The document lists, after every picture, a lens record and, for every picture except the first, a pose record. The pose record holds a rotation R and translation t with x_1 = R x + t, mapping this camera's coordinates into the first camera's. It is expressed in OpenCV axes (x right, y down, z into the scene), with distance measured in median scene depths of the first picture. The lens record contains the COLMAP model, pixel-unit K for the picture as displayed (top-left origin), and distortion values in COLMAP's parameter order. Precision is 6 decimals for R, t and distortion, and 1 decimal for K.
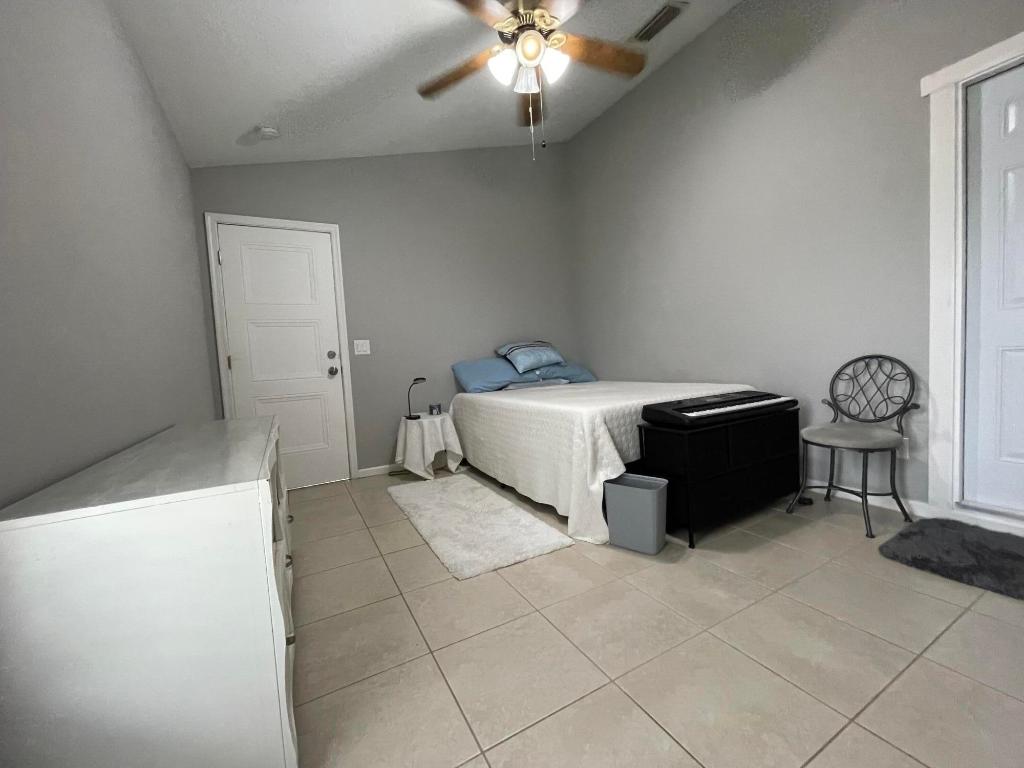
lens RADIAL K [[413.3, 0, 514.1], [0, 413.3, 387.2], [0, 0, 1]] dist [-0.007487, -0.000227]
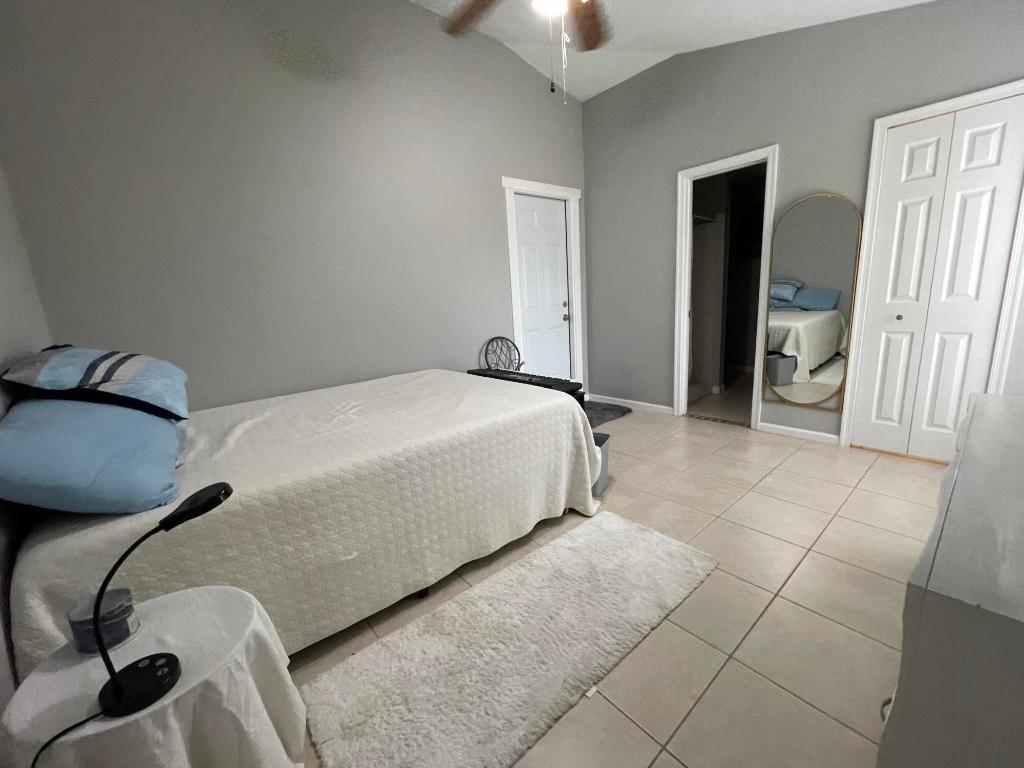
lens RADIAL K [[413.3, 0, 514.1], [0, 413.3, 387.2], [0, 0, 1]] dist [-0.007487, -0.000227]
pose [[-0.197089, -0.139398, 0.970425, -0.502040], [0.134599, 0.976619, 0.167624, -0.099304], [-0.971102, 0.163655, -0.173718, 0.839625]]
